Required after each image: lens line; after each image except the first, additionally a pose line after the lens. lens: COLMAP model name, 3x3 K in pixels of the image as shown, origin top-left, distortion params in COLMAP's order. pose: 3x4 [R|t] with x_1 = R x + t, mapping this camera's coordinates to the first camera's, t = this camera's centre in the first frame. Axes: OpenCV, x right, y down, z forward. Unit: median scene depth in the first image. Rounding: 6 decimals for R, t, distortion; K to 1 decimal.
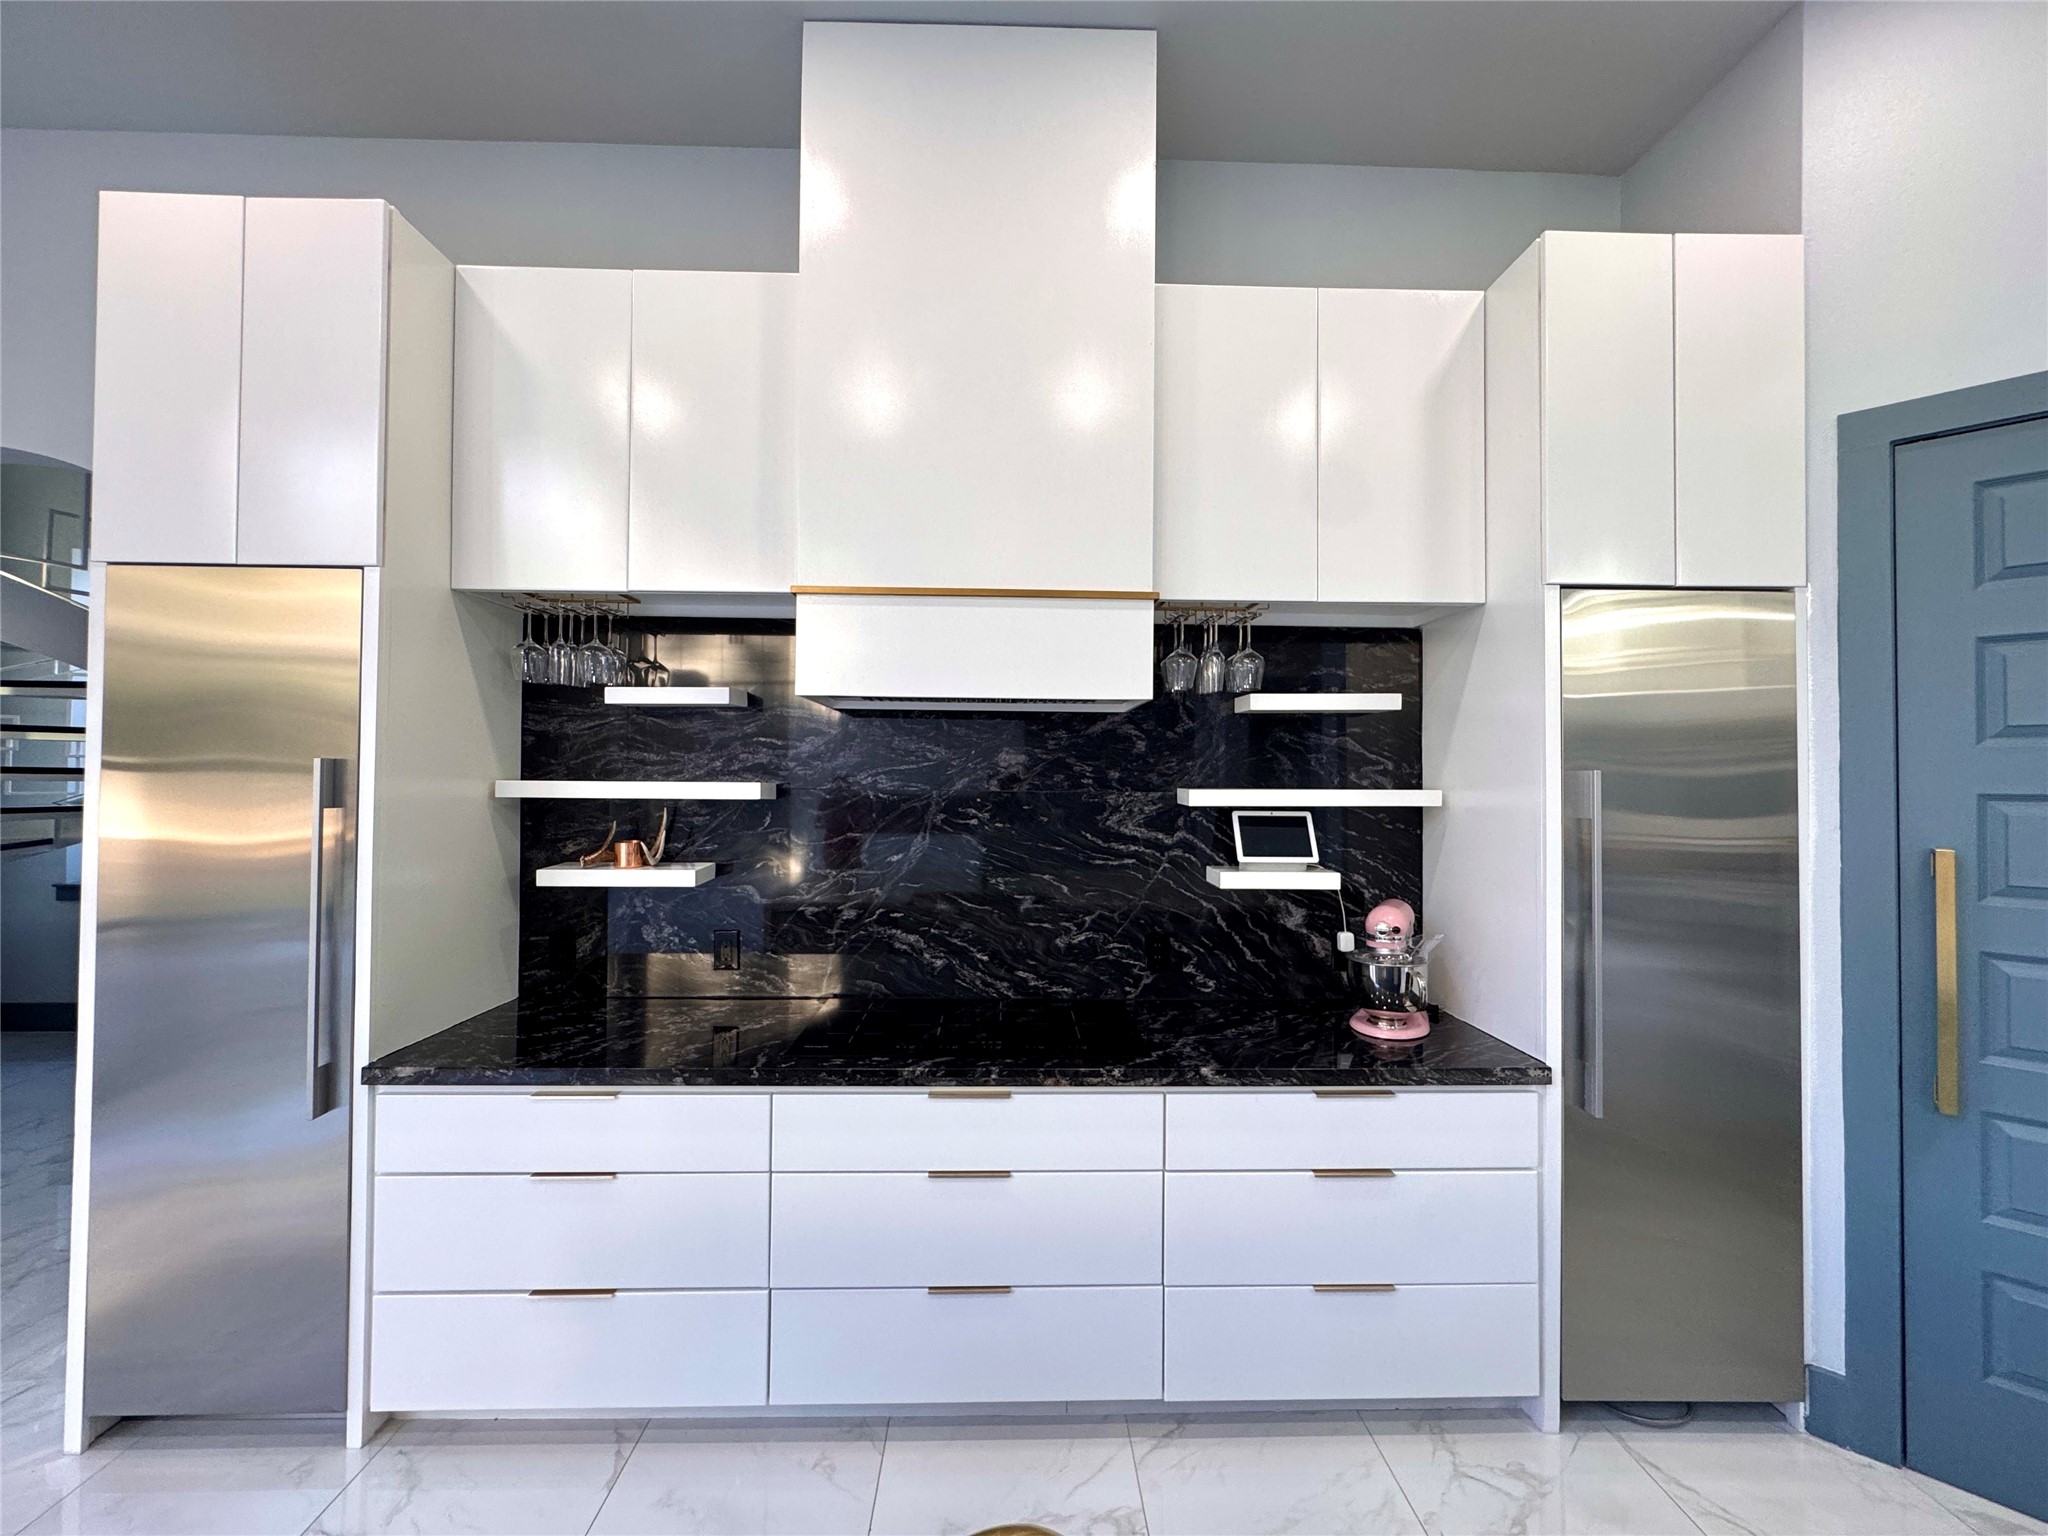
lens RADIAL K [[830.4, 0, 1020.8], [0, 830.4, 764.9], [0, 0, 1]] dist [0.002040, 0.000069]
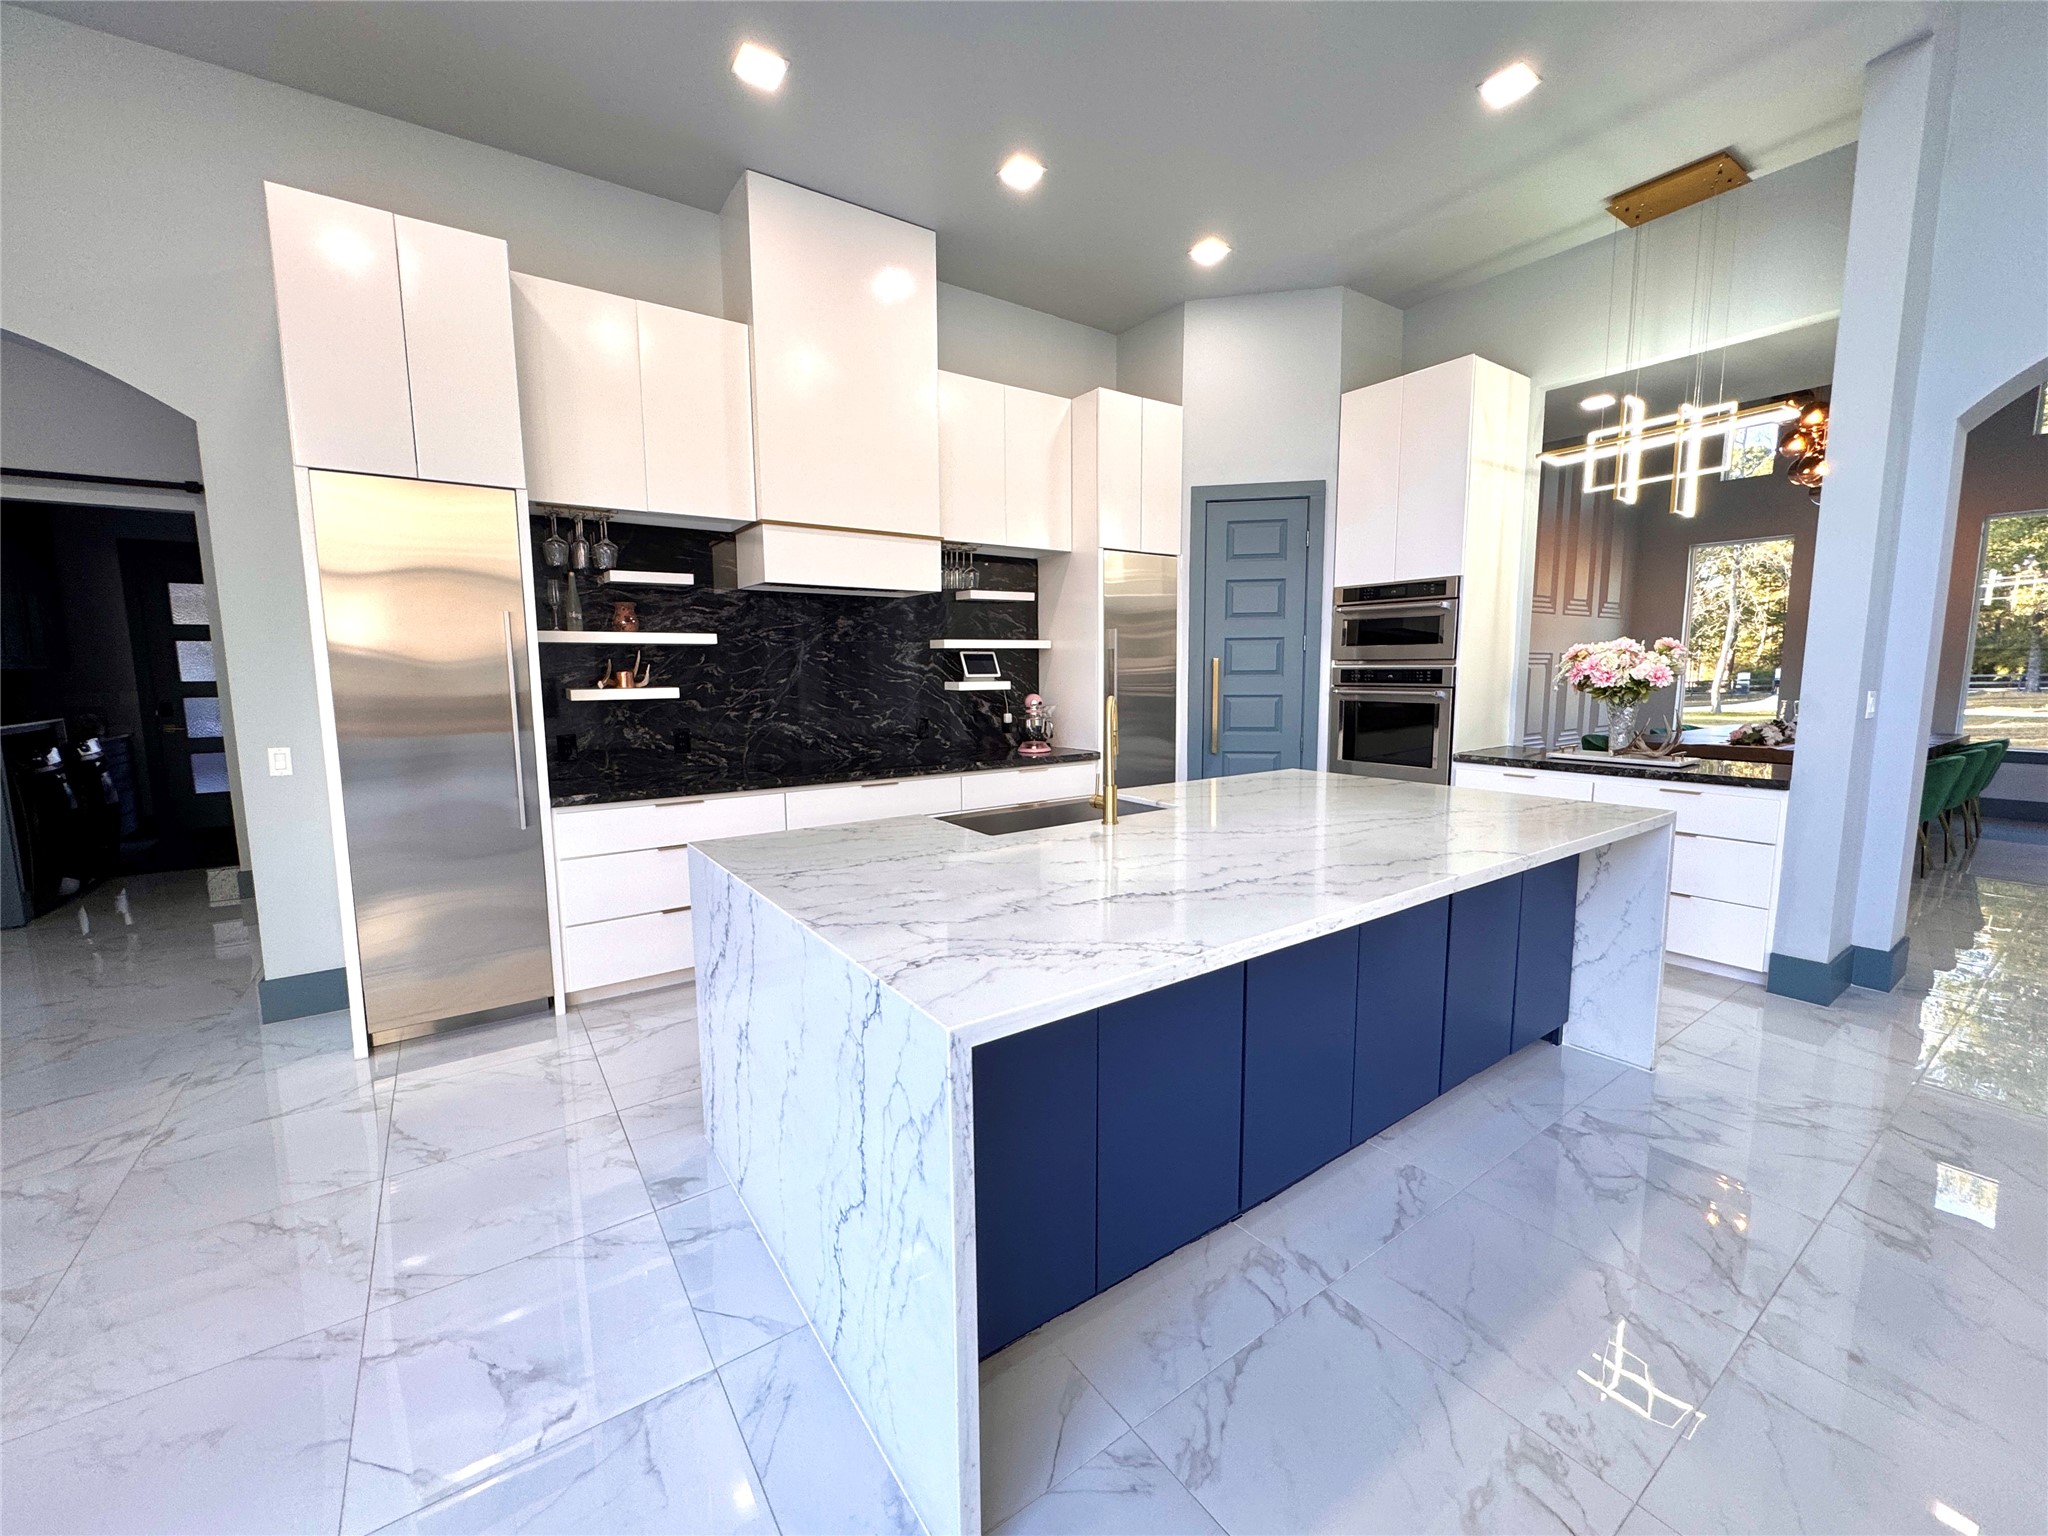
lens RADIAL K [[813.2, 0, 1026.7], [0, 813.2, 763.2], [0, 0, 1]] dist [0.001396, -0.000182]
pose [[0.834096, -0.079592, 0.545847, -0.688676], [0.005173, 0.990621, 0.136542, 0.057587], [-0.551595, -0.111065, 0.826685, -0.694724]]
